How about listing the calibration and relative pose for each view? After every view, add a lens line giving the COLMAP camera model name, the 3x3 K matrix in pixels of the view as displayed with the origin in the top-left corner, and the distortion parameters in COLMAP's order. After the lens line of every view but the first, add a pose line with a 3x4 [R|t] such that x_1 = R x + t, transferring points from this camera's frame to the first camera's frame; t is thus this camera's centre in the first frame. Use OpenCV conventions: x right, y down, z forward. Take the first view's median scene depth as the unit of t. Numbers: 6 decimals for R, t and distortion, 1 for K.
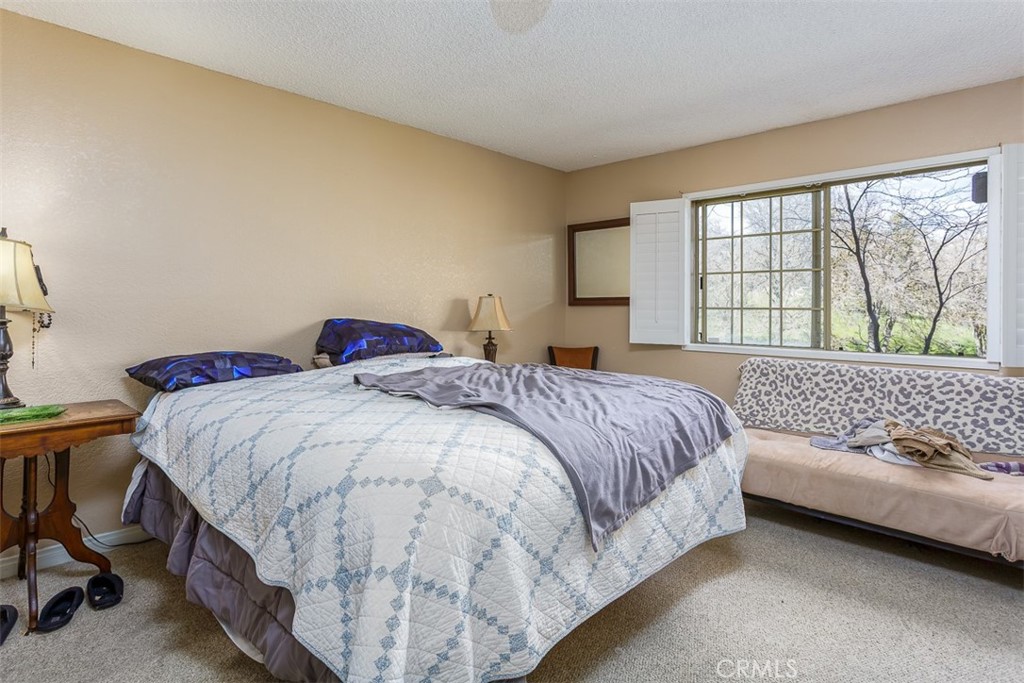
lens RADIAL K [[535.9, 0, 511.7], [0, 535.9, 304.3], [0, 0, 1]] dist [-0.000023, -0.000004]
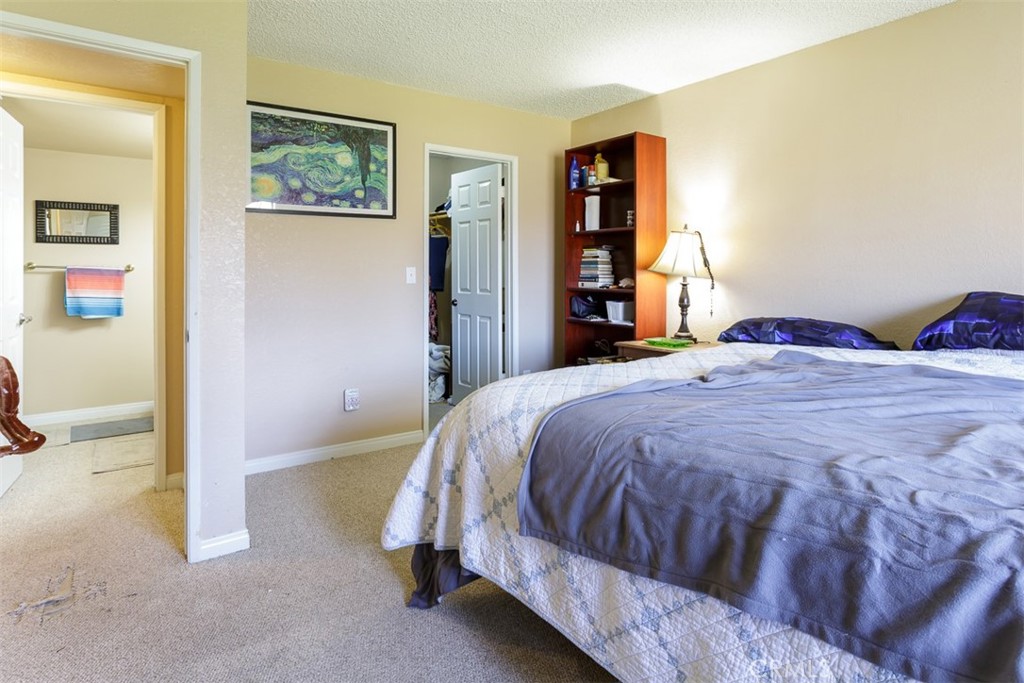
lens RADIAL K [[545.6, 0, 511.6], [0, 545.6, 272.9], [0, 0, 1]] dist [-0.002592, -0.000690]
pose [[-0.153620, -0.003864, -0.988123, 0.919385], [-0.001608, 0.999992, -0.003660, 0.008593], [0.988129, 0.001026, -0.153625, 0.947730]]
